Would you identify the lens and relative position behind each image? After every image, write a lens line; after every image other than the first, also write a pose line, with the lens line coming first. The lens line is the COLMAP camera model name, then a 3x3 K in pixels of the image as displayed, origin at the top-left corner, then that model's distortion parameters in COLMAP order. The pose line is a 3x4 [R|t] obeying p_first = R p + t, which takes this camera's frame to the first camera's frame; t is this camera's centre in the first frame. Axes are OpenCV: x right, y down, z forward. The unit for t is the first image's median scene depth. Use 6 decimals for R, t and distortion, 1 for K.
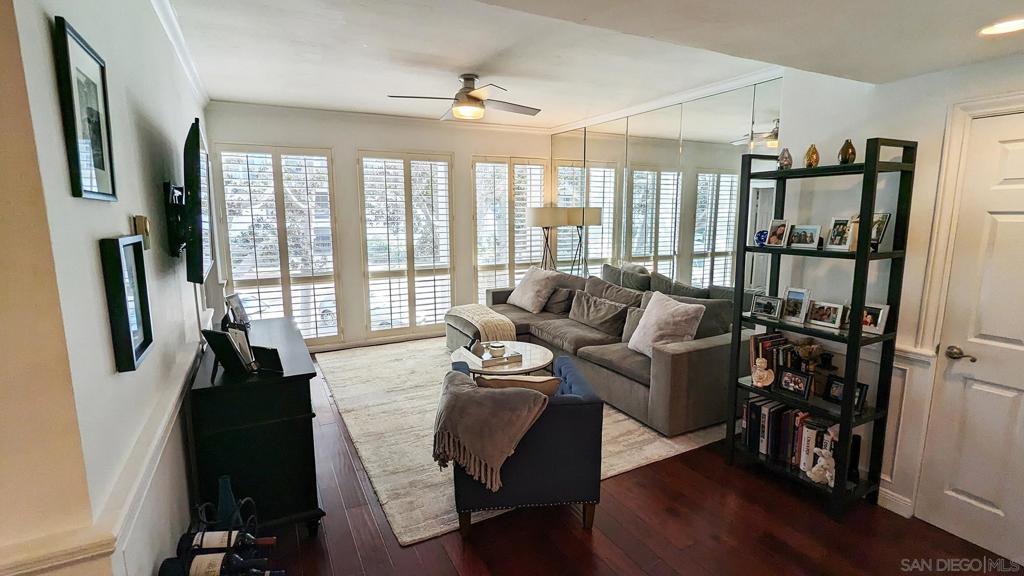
lens RADIAL K [[483.9, 0, 513.1], [0, 483.9, 286.8], [0, 0, 1]] dist [-0.002567, 0.001140]
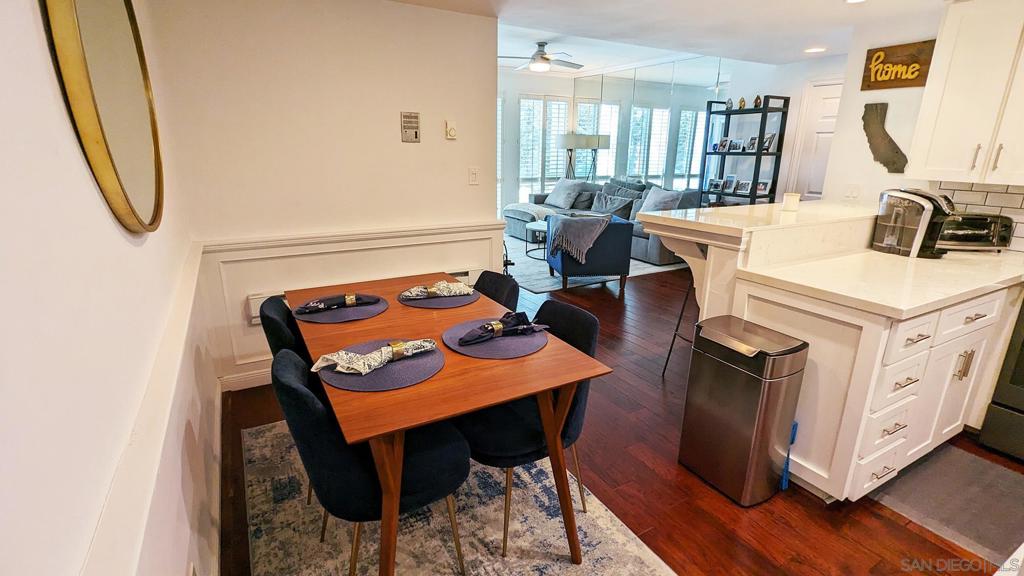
lens RADIAL K [[483.9, 0, 512.6], [0, 483.9, 289.8], [0, 0, 1]] dist [-0.002567, 0.001140]
pose [[0.998867, 0.000676, 0.047586, -0.234000], [-0.006945, 0.991265, 0.131704, 0.133260], [-0.047082, -0.131885, 0.990146, -0.581166]]
